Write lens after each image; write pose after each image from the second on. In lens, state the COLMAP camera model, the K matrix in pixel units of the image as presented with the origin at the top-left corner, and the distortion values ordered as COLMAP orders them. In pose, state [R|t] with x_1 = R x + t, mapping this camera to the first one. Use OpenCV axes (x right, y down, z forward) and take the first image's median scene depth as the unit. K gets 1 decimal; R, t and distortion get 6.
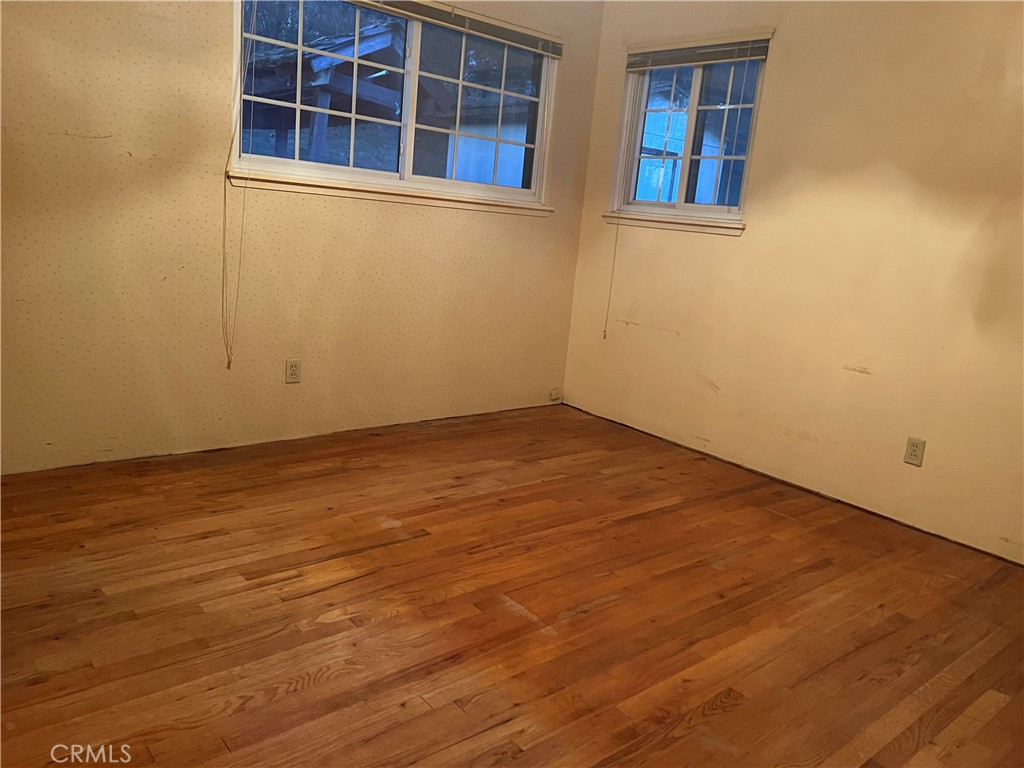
lens RADIAL K [[771.4, 0, 517.2], [0, 771.4, 374.4], [0, 0, 1]] dist [0.061431, -0.067471]
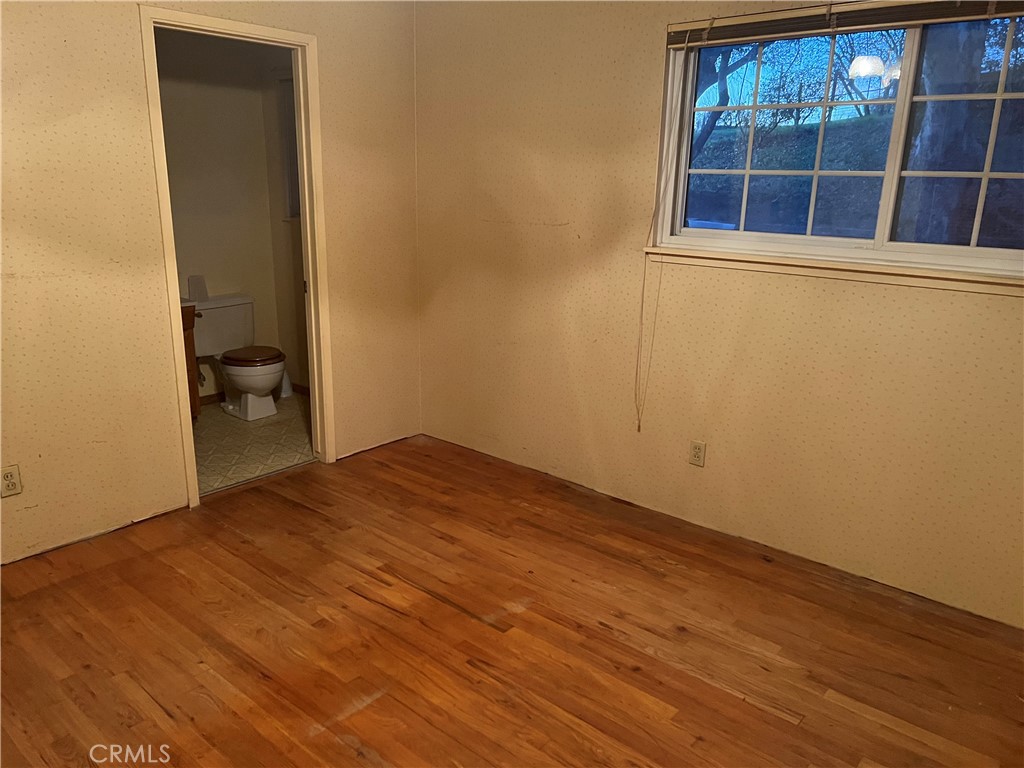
lens RADIAL K [[771.4, 0, 514.3], [0, 771.4, 391.5], [0, 0, 1]] dist [0.061431, -0.067471]
pose [[0.146597, 0.178889, -0.972886, 0.680311], [-0.207389, 0.967212, 0.146596, -0.197370], [0.967212, 0.180276, 0.178890, 0.704041]]
